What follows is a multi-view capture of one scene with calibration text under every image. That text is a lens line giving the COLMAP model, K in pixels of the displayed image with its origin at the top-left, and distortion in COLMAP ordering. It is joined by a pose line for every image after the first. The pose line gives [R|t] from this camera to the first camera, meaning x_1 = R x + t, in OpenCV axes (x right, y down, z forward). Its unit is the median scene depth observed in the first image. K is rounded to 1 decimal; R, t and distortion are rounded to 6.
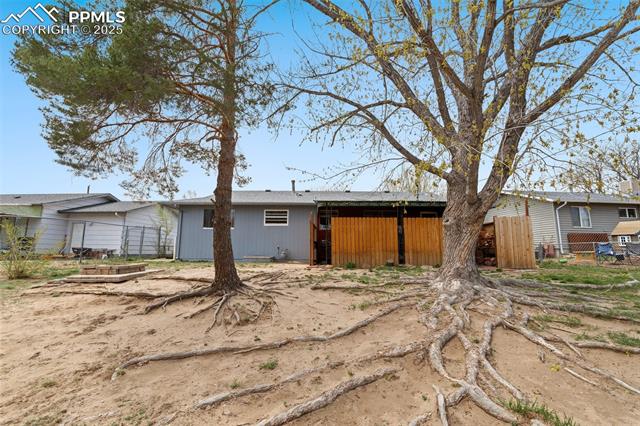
lens RADIAL K [[301.8, 0, 322.3], [0, 301.8, 209.6], [0, 0, 1]] dist [0.001852, 0.000255]
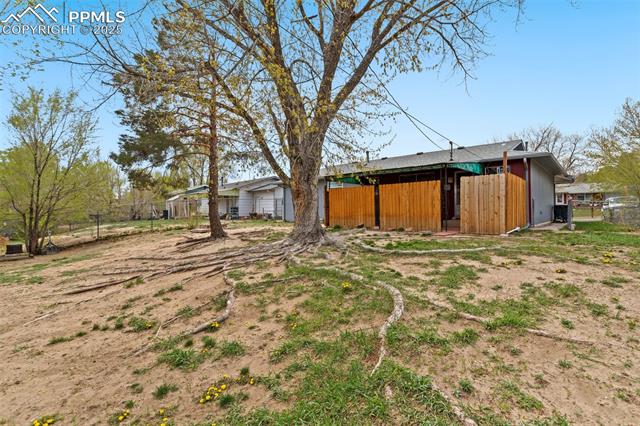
lens RADIAL K [[301.8, 0, 322.3], [0, 301.8, 209.6], [0, 0, 1]] dist [0.001852, 0.000255]
pose [[0.734189, -0.010471, -0.678865, 0.669900], [0.092253, 0.992146, 0.084468, 0.004378], [0.672649, -0.124643, 0.729389, 0.047413]]
